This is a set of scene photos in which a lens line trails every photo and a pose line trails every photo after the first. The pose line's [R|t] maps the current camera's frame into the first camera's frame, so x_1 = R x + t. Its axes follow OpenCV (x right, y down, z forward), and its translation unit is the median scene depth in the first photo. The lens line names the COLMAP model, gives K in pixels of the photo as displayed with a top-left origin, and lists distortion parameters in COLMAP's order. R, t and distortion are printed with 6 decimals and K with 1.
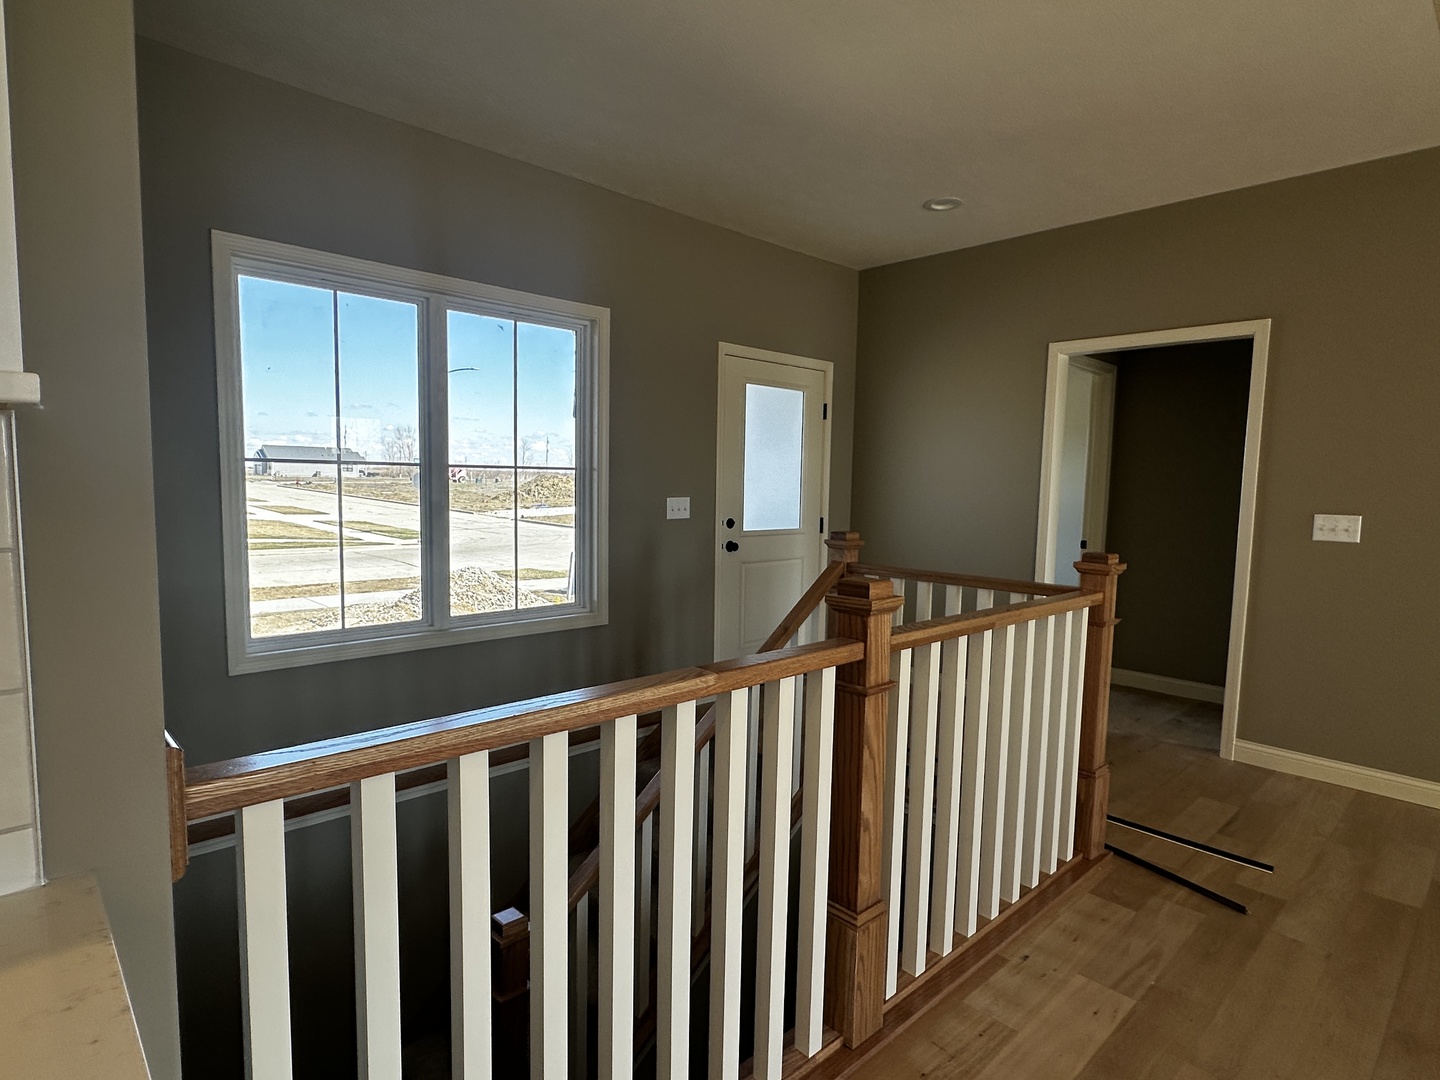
lens RADIAL K [[778.5, 0, 724.4], [0, 778.5, 552.4], [0, 0, 1]] dist [0.002793, -0.001894]
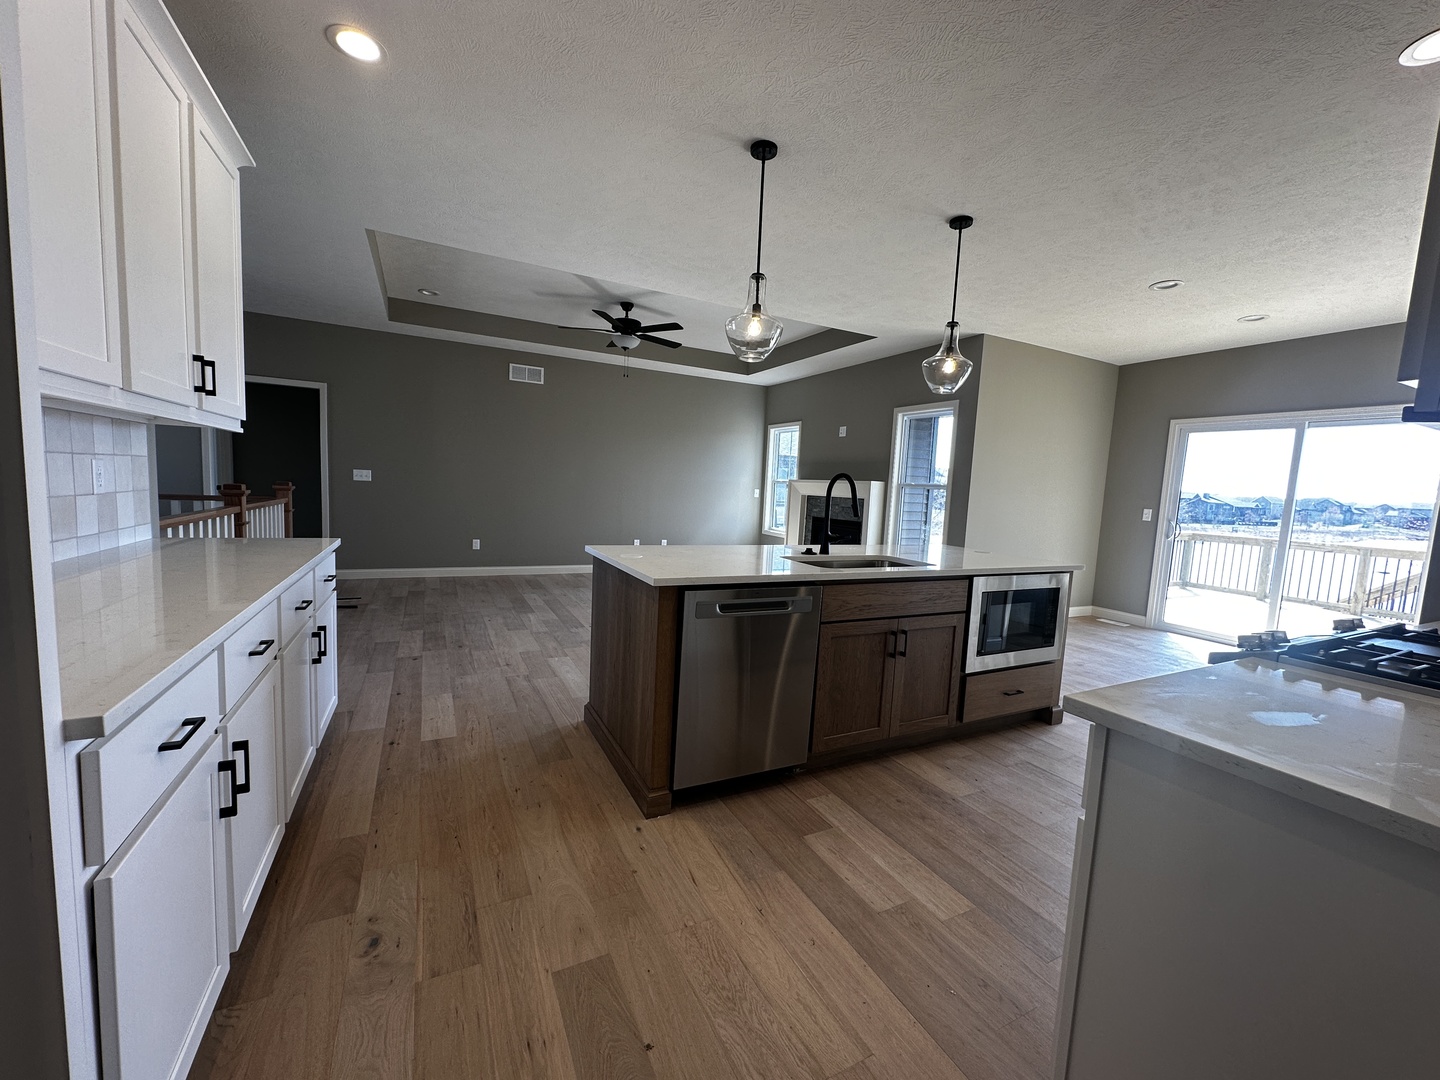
lens RADIAL K [[572.4, 0, 719.1], [0, 572.4, 541.7], [0, 0, 1]] dist [-0.002771, -0.000027]
pose [[0.290307, -0.099253, 0.951772, -0.821761], [0.044952, 0.994923, 0.090042, 0.086745], [-0.955877, 0.016644, 0.293294, -0.791399]]
